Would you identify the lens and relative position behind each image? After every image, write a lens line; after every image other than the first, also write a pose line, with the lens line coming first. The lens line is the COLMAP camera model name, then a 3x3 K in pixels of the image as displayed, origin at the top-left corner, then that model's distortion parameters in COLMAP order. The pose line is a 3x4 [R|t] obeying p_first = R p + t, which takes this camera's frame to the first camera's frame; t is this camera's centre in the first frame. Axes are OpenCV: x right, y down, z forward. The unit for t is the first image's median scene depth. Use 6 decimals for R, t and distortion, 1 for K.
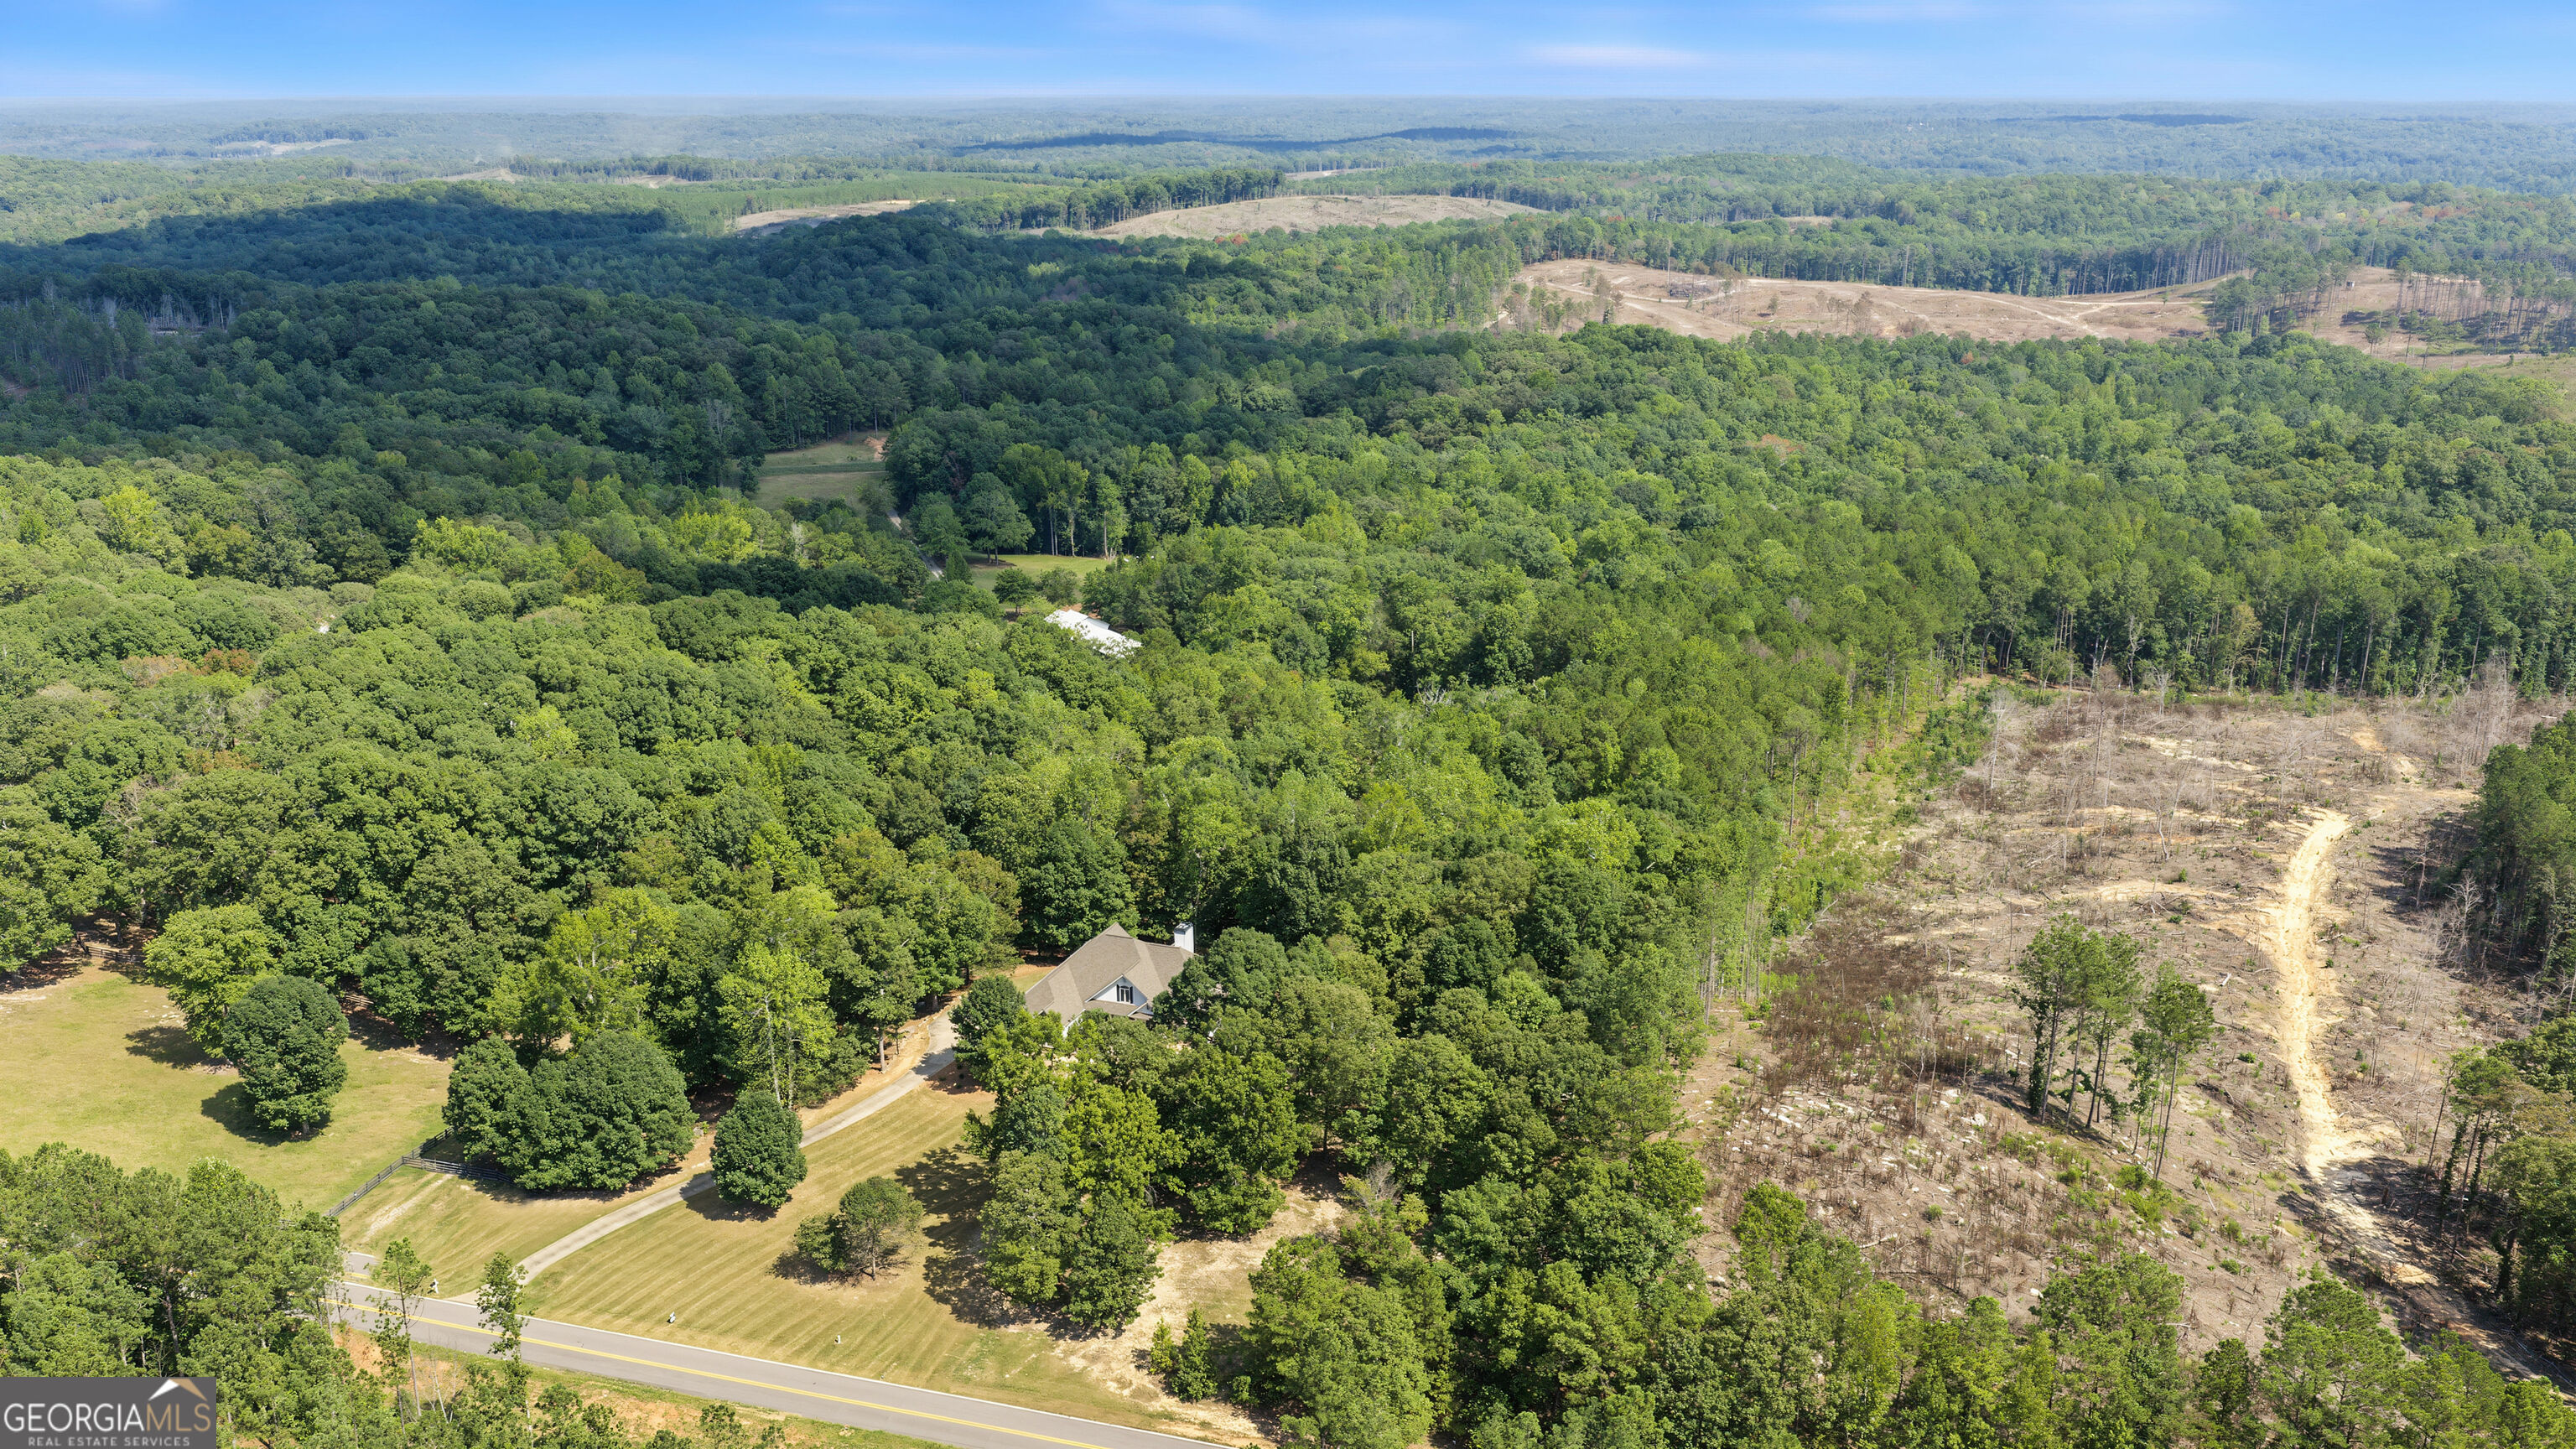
lens RADIAL K [[2132.6, 0, 1279.8], [0, 2132.6, 725.3], [0, 0, 1]] dist [0.009911, -0.014222]
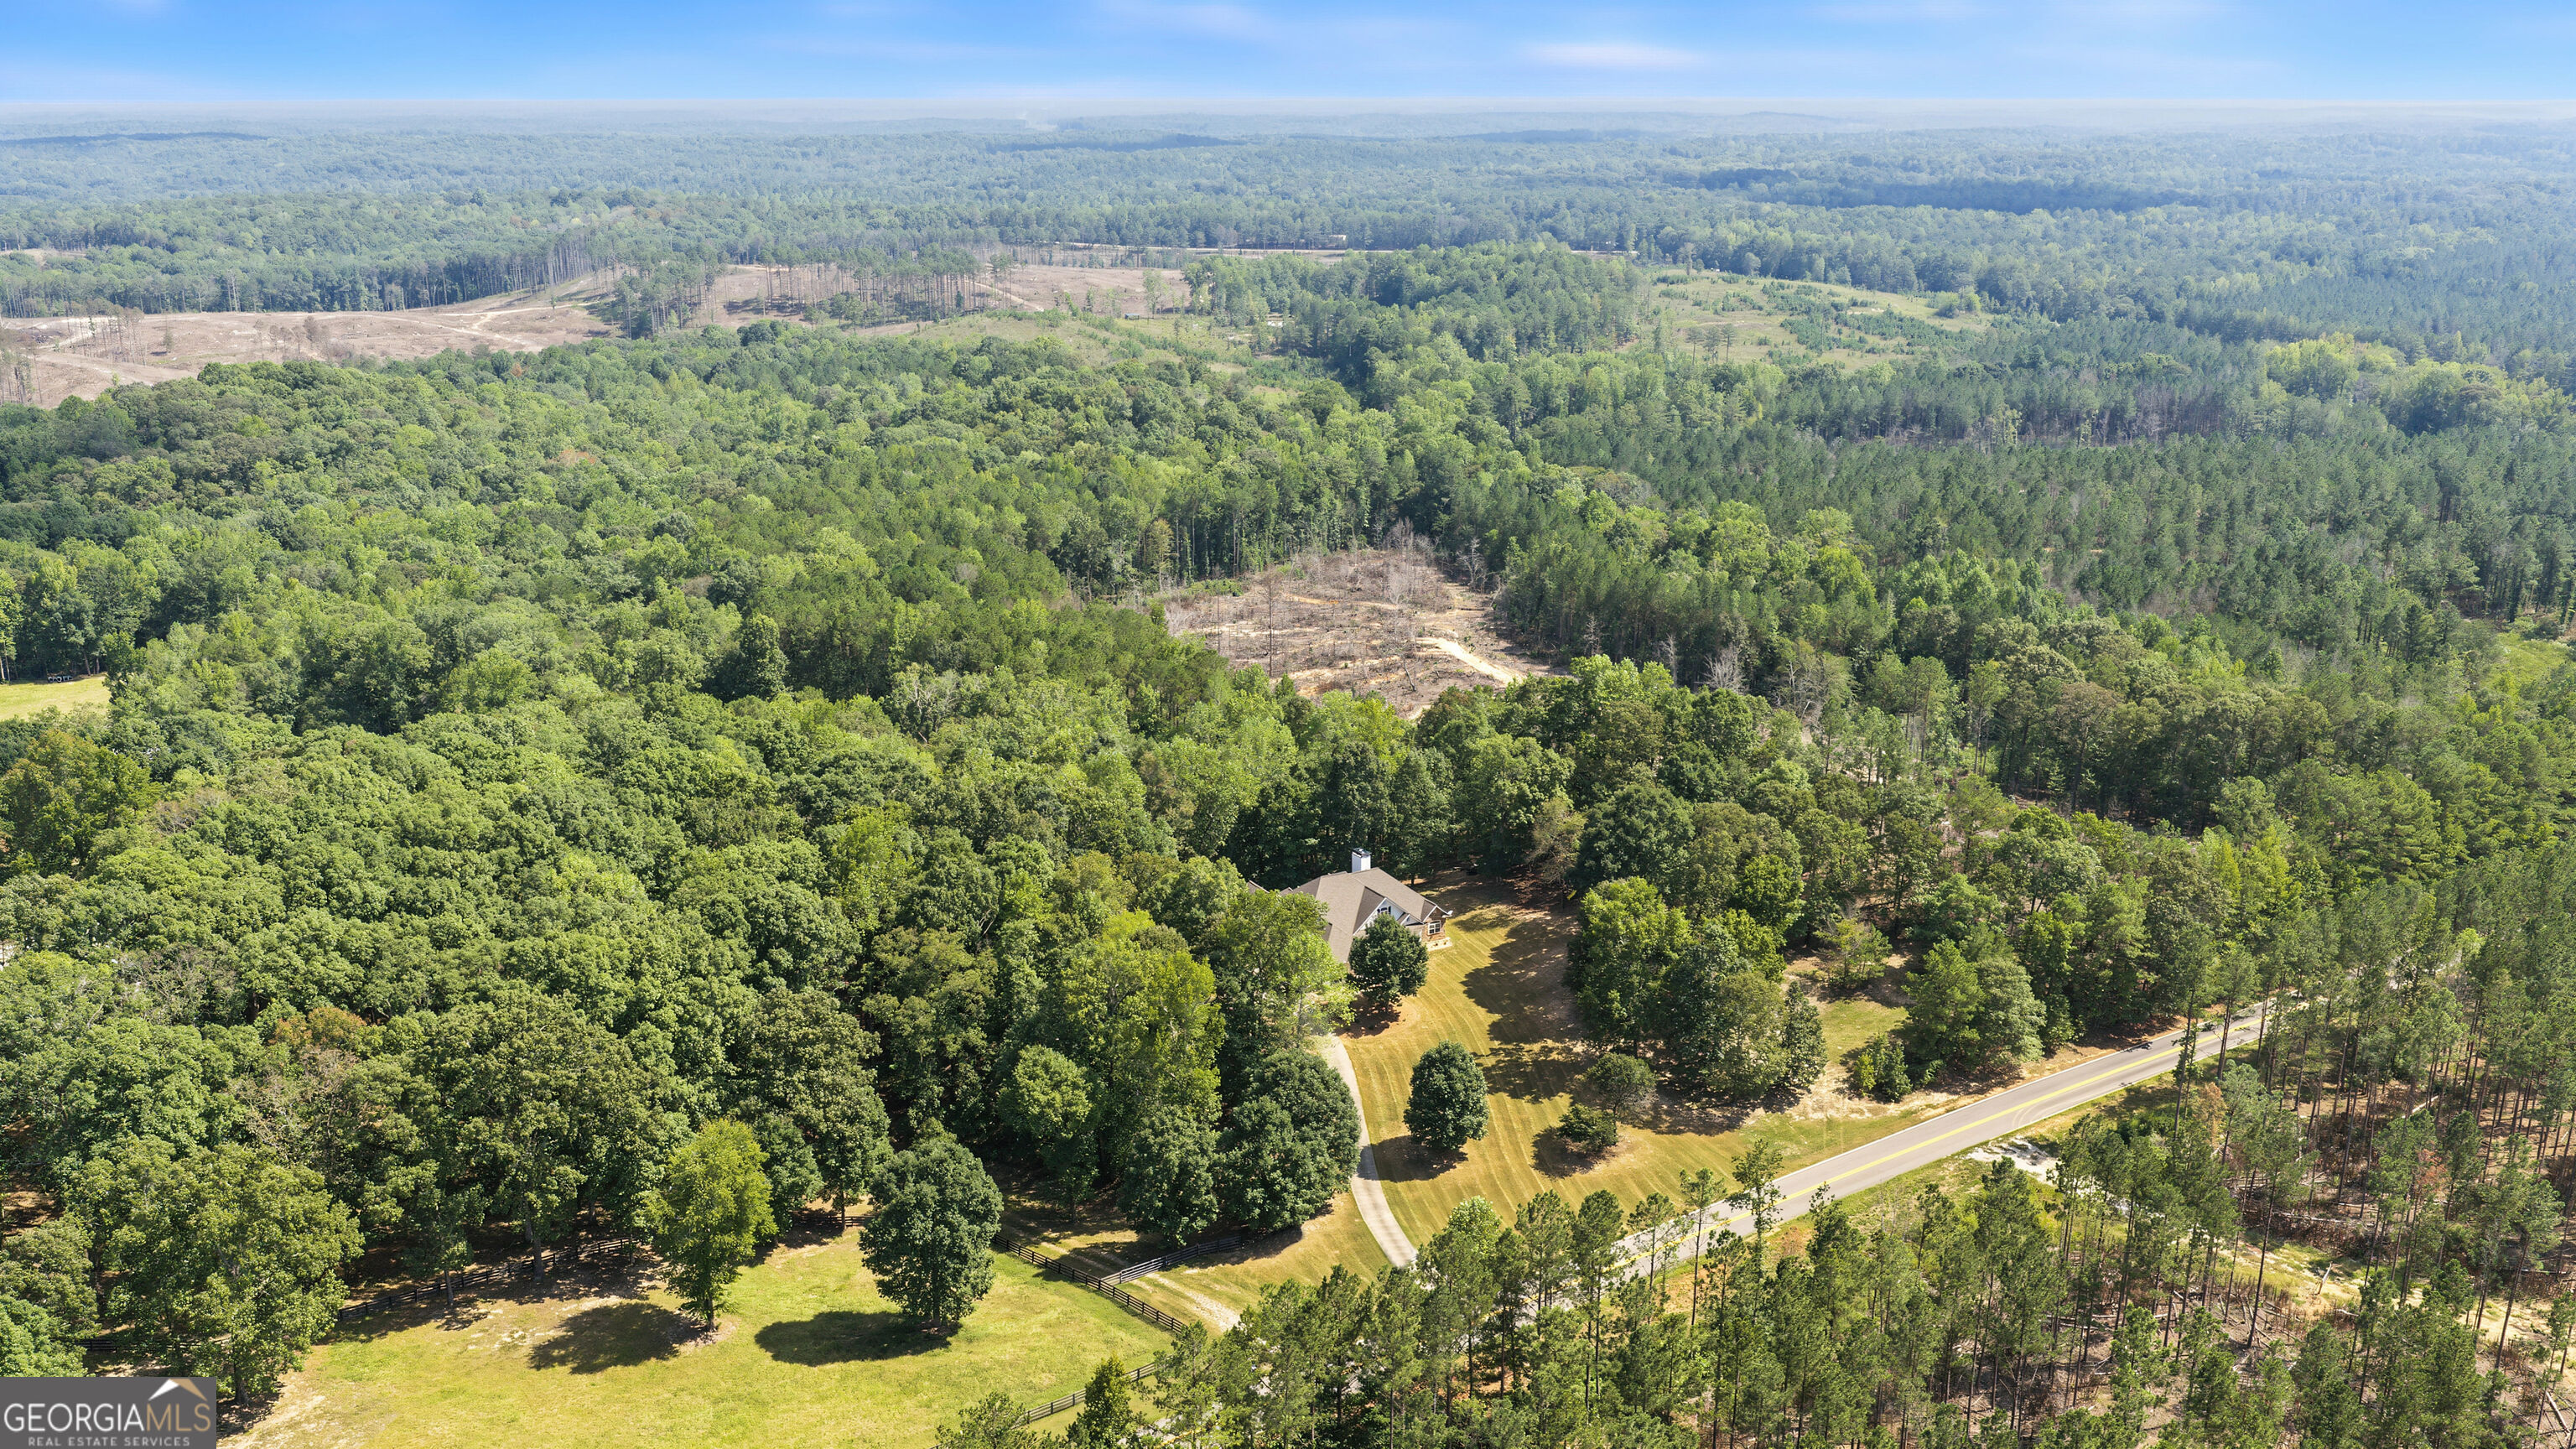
lens RADIAL K [[2132.6, 0, 1279.8], [0, 2132.6, 725.3], [0, 0, 1]] dist [0.009911, -0.014222]
pose [[0.630040, -0.219298, 0.744955, -0.668089], [0.224602, 0.969758, 0.095520, -0.064757], [-0.743373, 0.107138, 0.660241, 0.218794]]
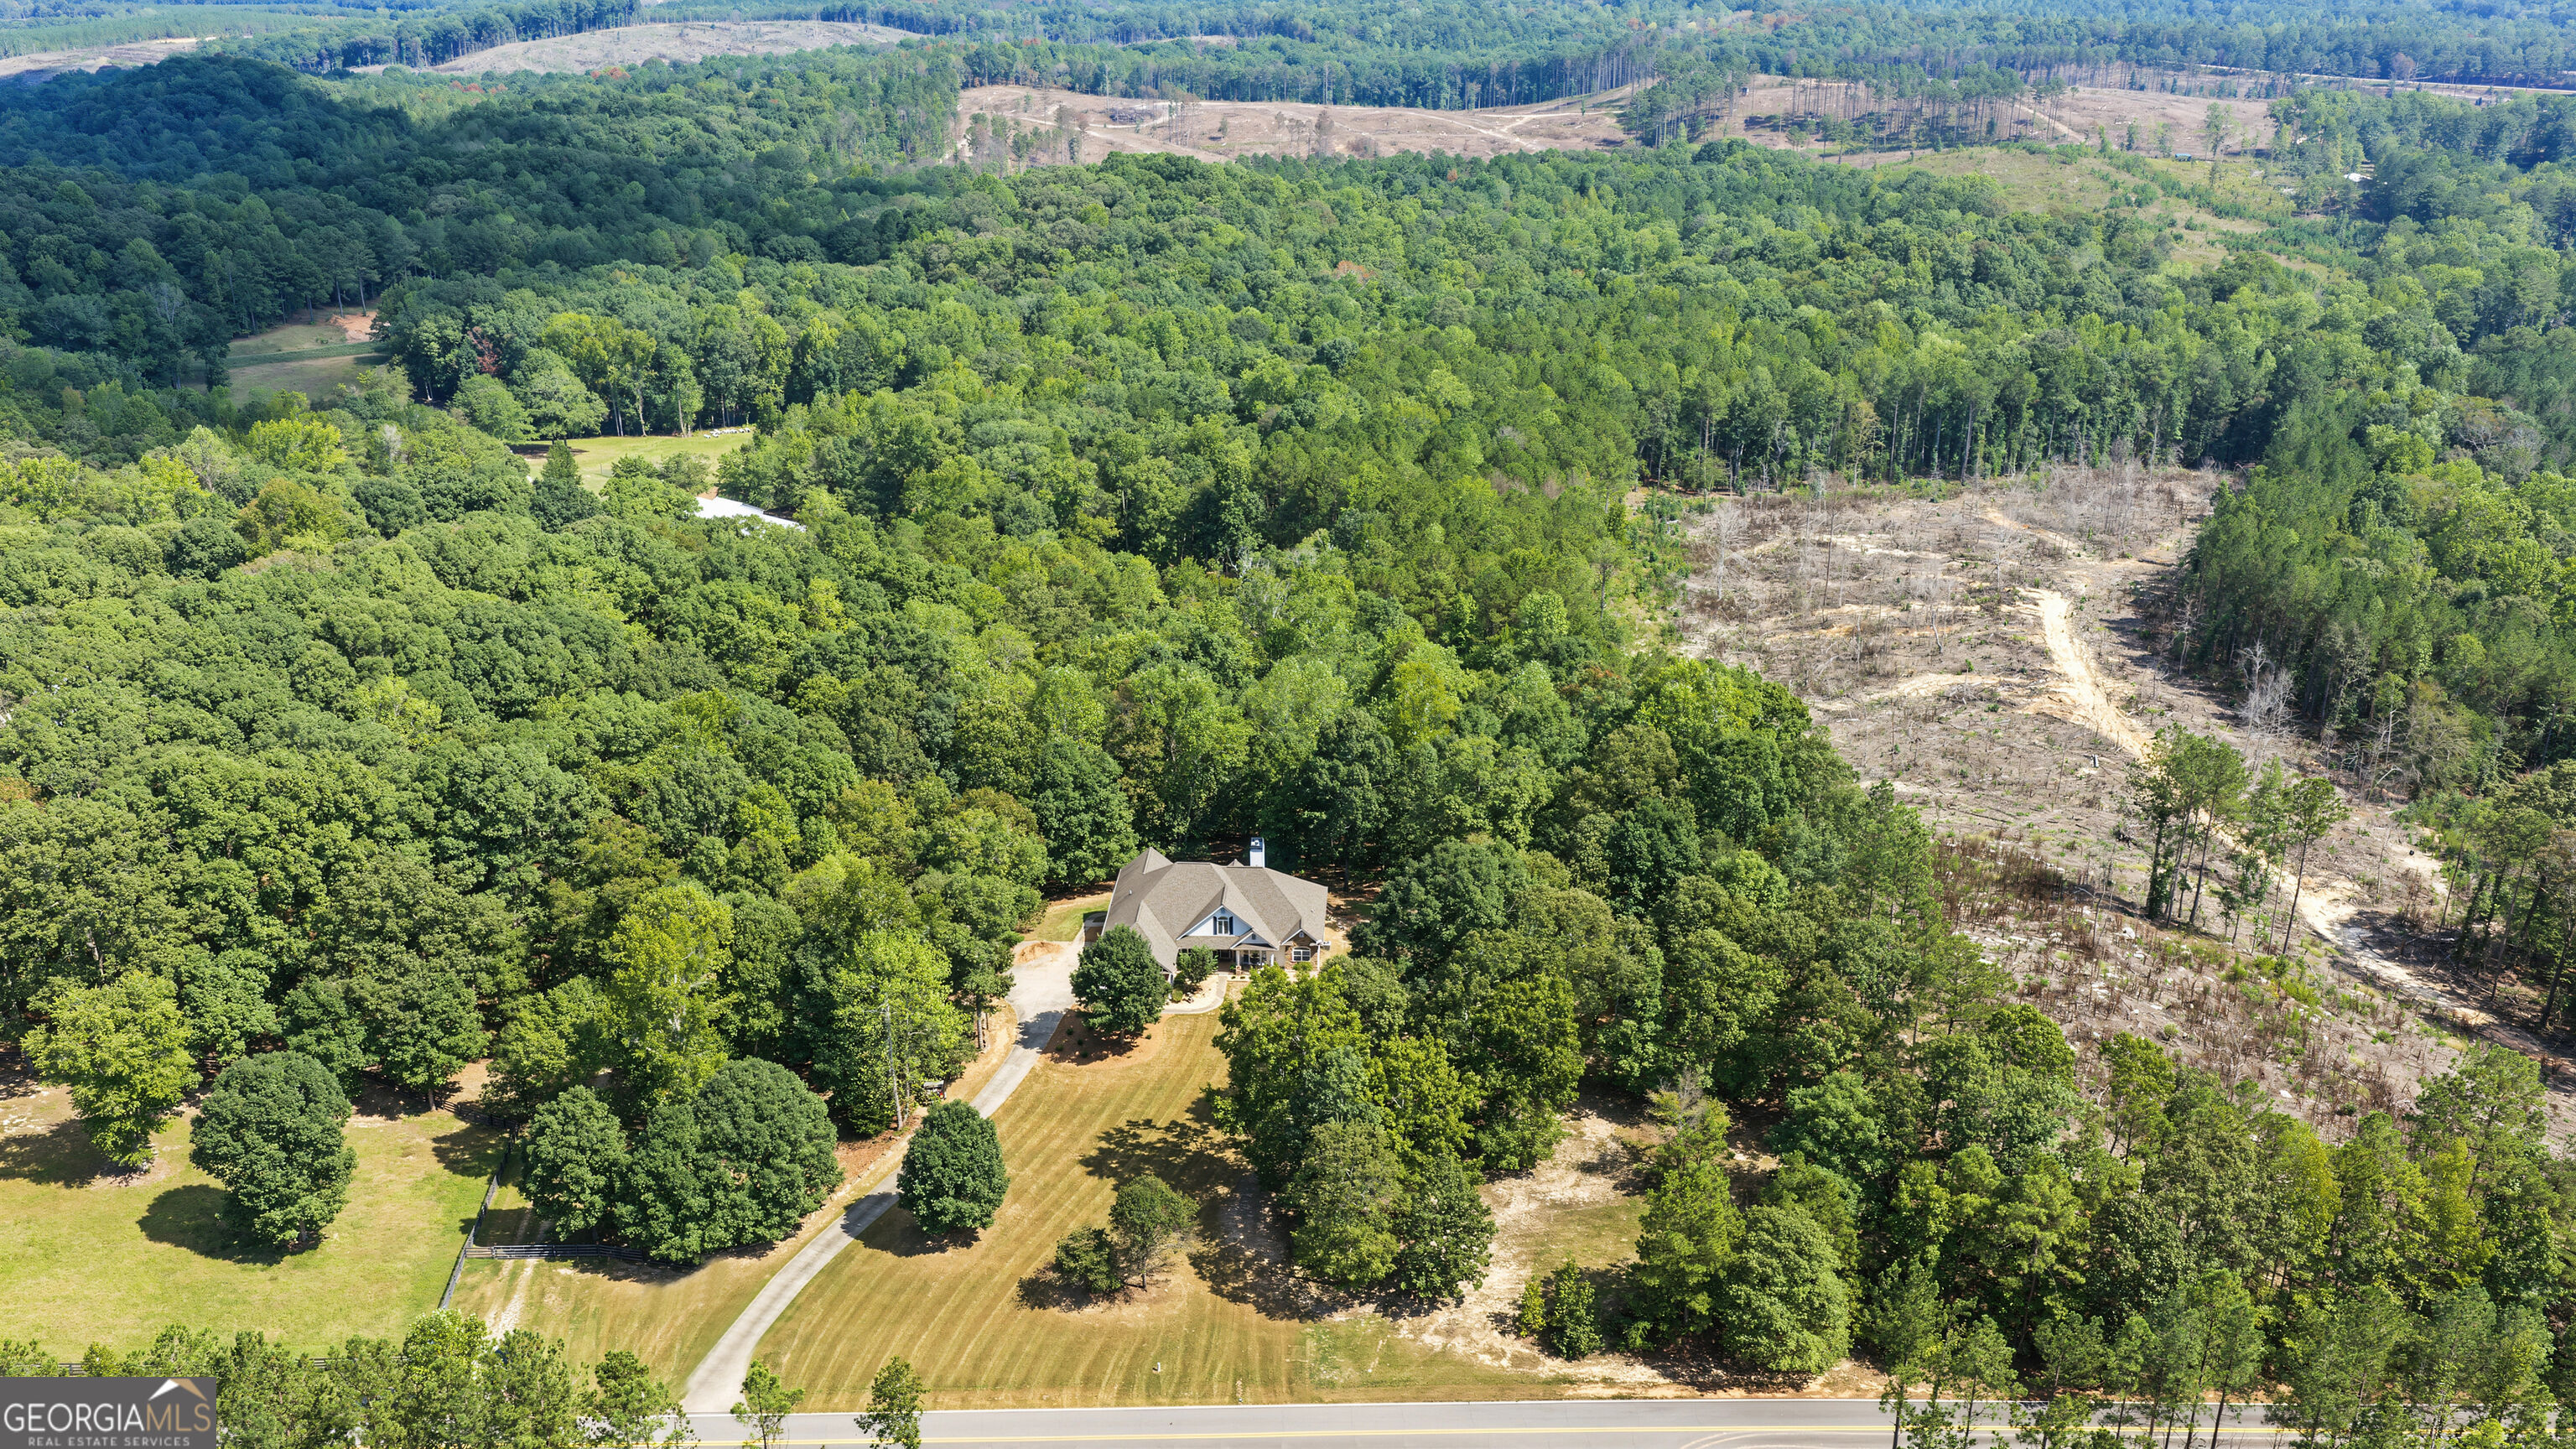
lens RADIAL K [[2132.6, 0, 1279.8], [0, 2132.6, 725.3], [0, 0, 1]] dist [0.009911, -0.014222]
pose [[0.951066, -0.113577, 0.287355, -0.221381], [0.091158, 0.991736, 0.090275, -0.028506], [-0.295234, -0.059662, 0.953560, 0.094677]]
